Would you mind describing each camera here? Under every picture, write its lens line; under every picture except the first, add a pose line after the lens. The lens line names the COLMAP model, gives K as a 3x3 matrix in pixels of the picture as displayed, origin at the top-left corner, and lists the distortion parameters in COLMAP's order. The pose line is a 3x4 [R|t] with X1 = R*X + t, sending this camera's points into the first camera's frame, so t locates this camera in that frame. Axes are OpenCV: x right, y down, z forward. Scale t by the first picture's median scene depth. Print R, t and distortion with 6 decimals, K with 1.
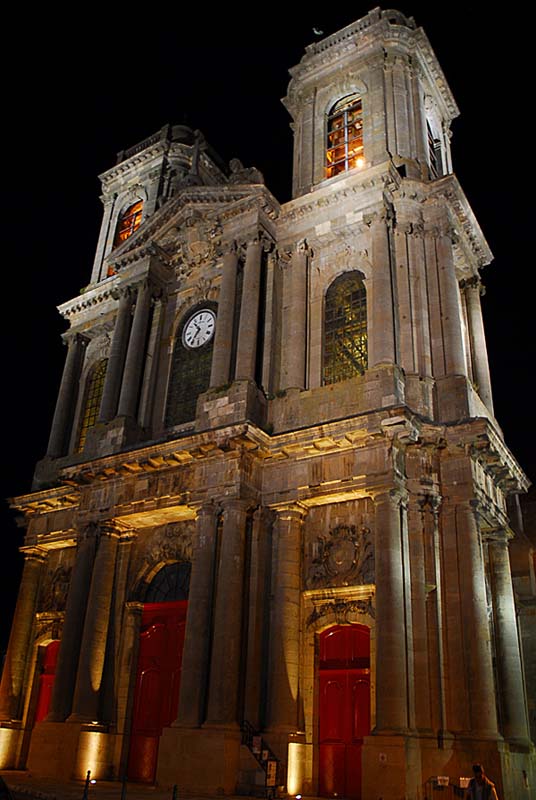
lens RADIAL K [[551.0, 0, 263.7], [0, 551.0, 249.6], [0, 0, 1]] dist [-0.089620, 0.000339]
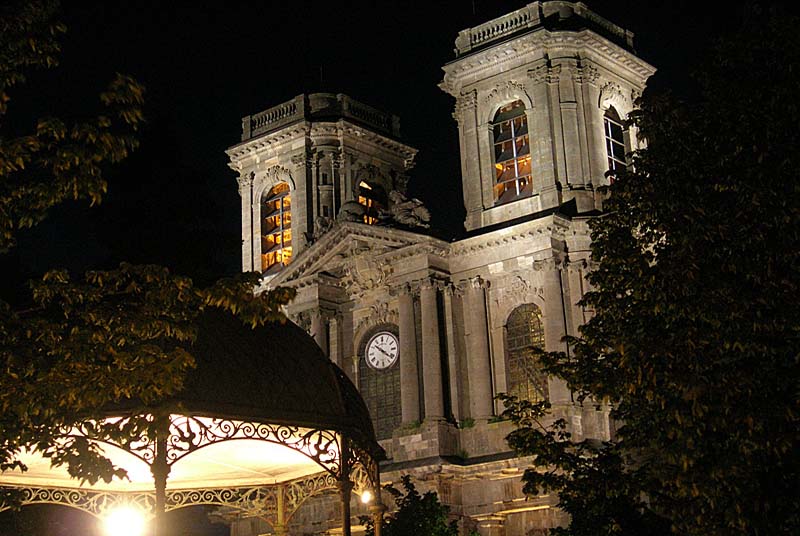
lens RADIAL K [[1408.0, 0, 400.0], [0, 1408.0, 268.0], [0, 0, 1]] dist [-0.408783, -0.017882]
pose [[0.989501, -0.102649, -0.101740, 0.184449], [0.136862, 0.891716, 0.431407, -1.080530], [0.046440, -0.440802, 0.896402, -1.172673]]
